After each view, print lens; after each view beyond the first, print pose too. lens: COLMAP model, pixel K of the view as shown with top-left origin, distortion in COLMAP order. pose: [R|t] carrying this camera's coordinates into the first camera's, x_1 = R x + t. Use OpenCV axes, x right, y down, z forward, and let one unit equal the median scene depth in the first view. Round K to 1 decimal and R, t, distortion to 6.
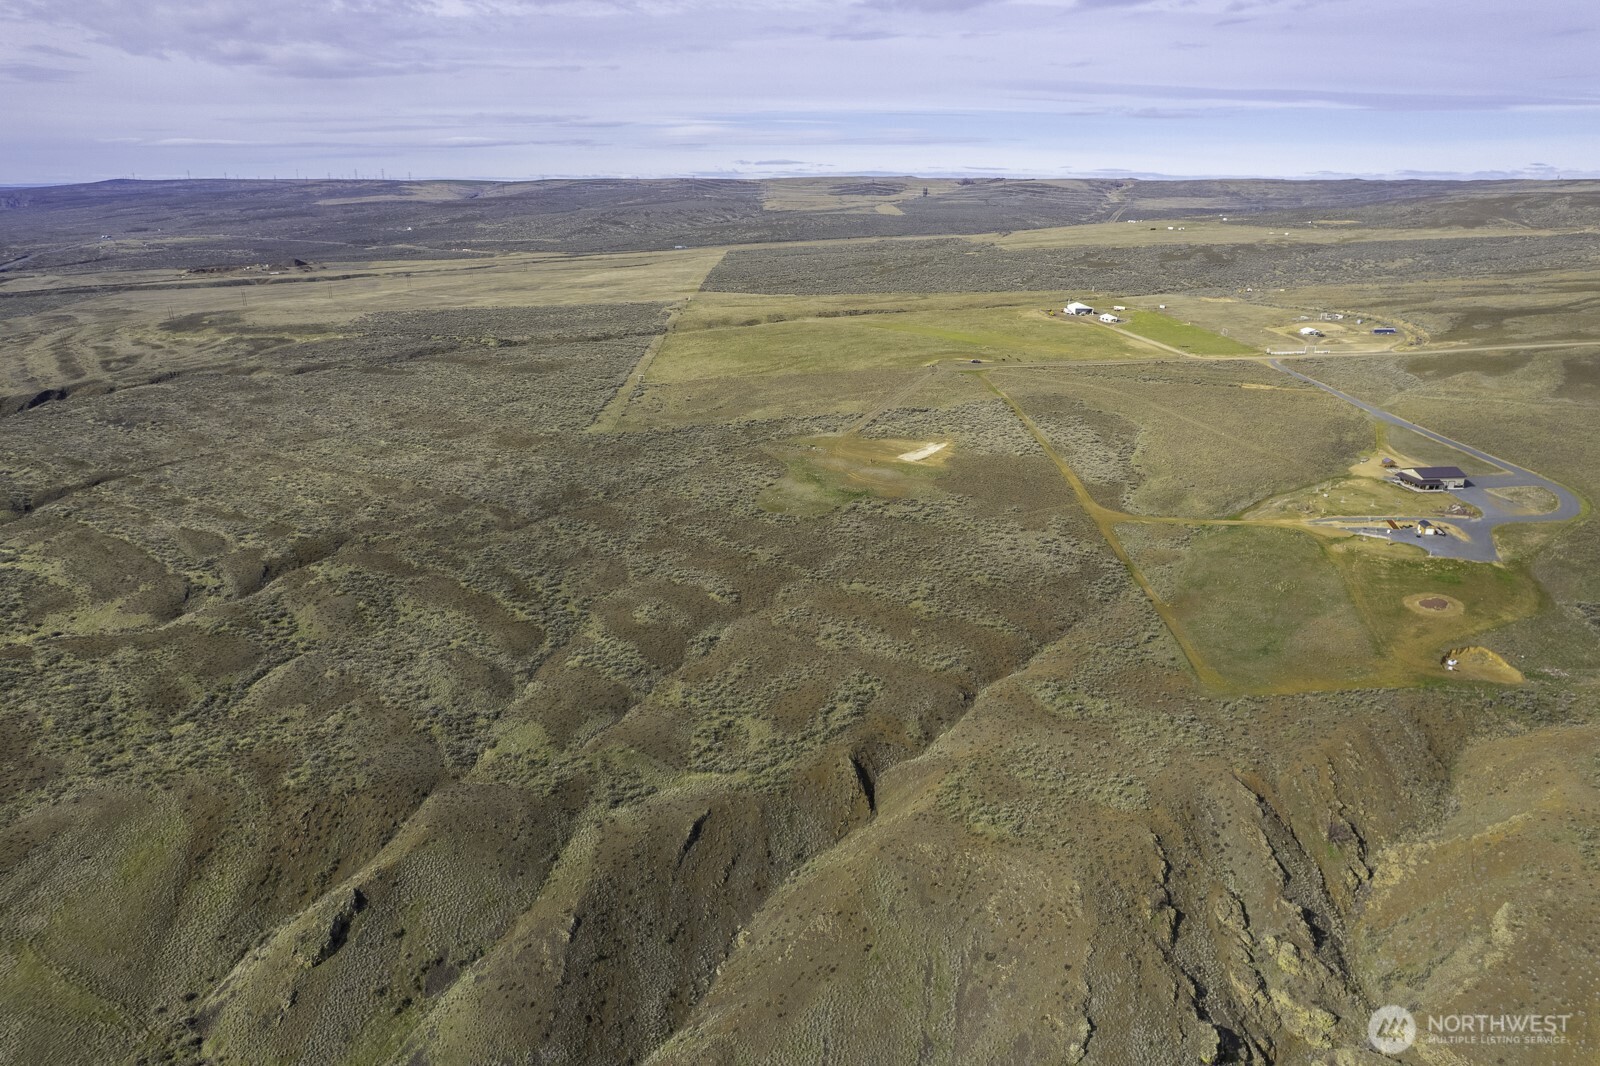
lens RADIAL K [[1072.5, 0, 792.5], [0, 1072.5, 520.2], [0, 0, 1]] dist [-0.089855, 0.084957]
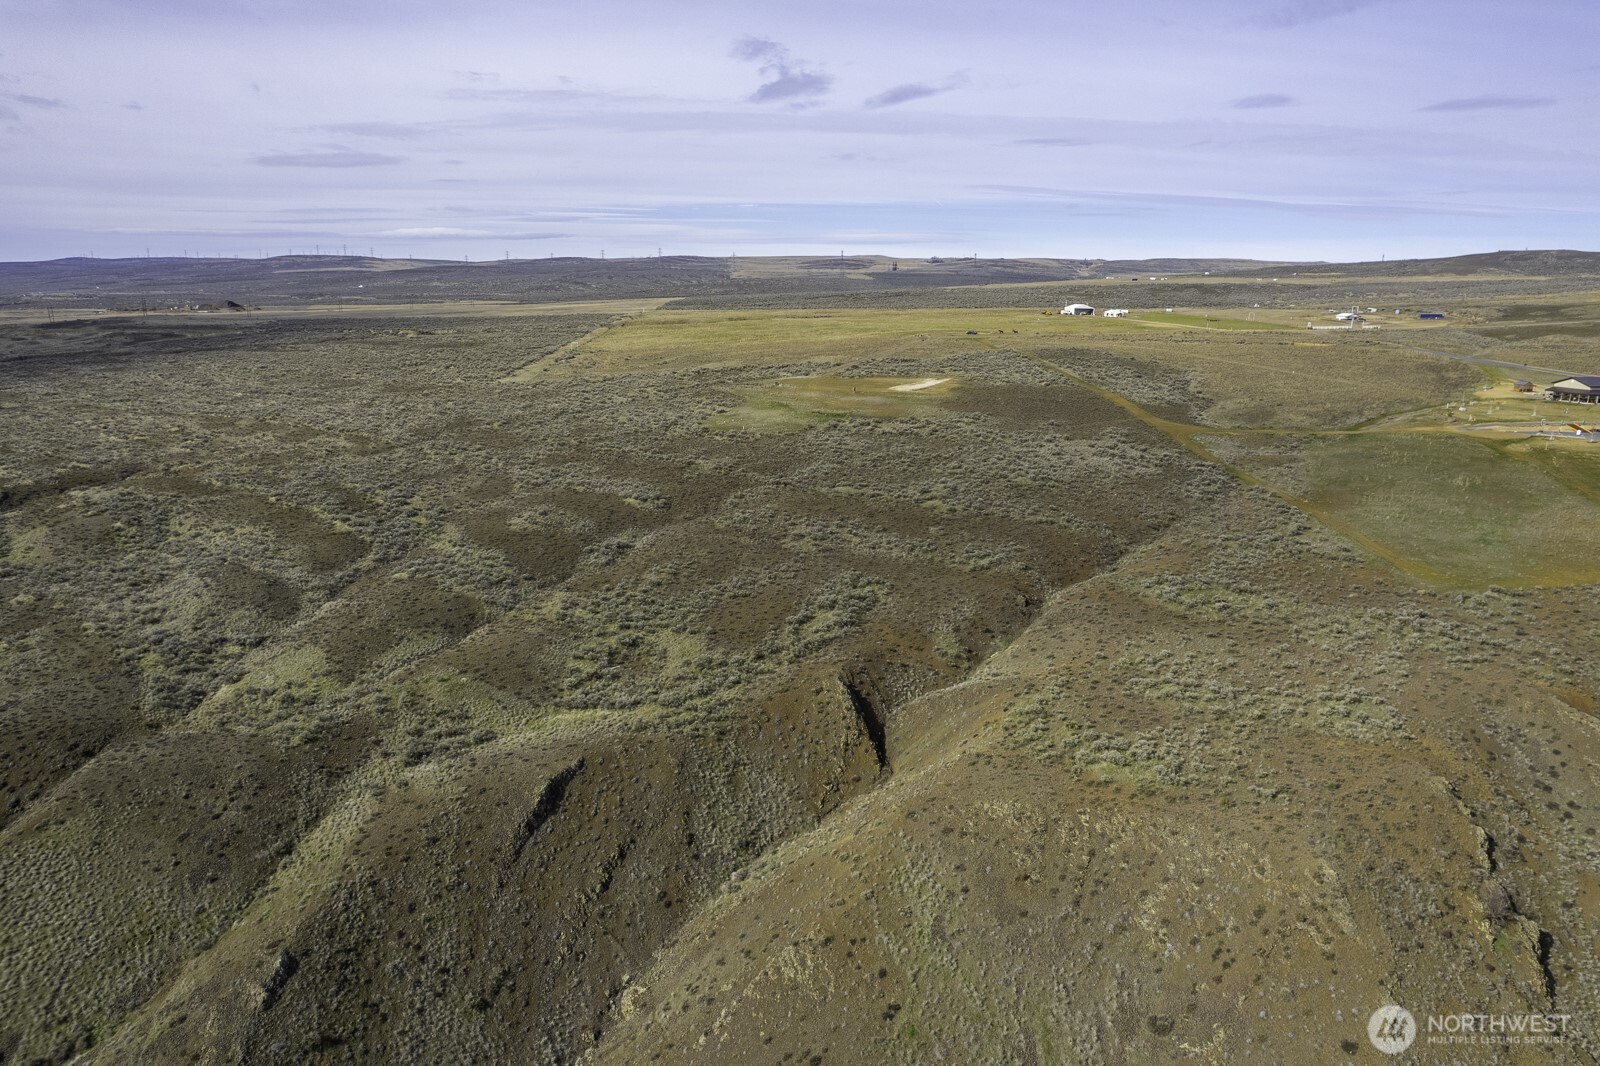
lens RADIAL K [[1072.5, 0, 792.5], [0, 1072.5, 520.2], [0, 0, 1]] dist [-0.089855, 0.084957]
pose [[0.999568, 0.002426, 0.029286, 0.011078], [0.000303, 0.995680, -0.092848, 0.184179], [-0.029385, 0.092817, 0.995250, 0.413321]]
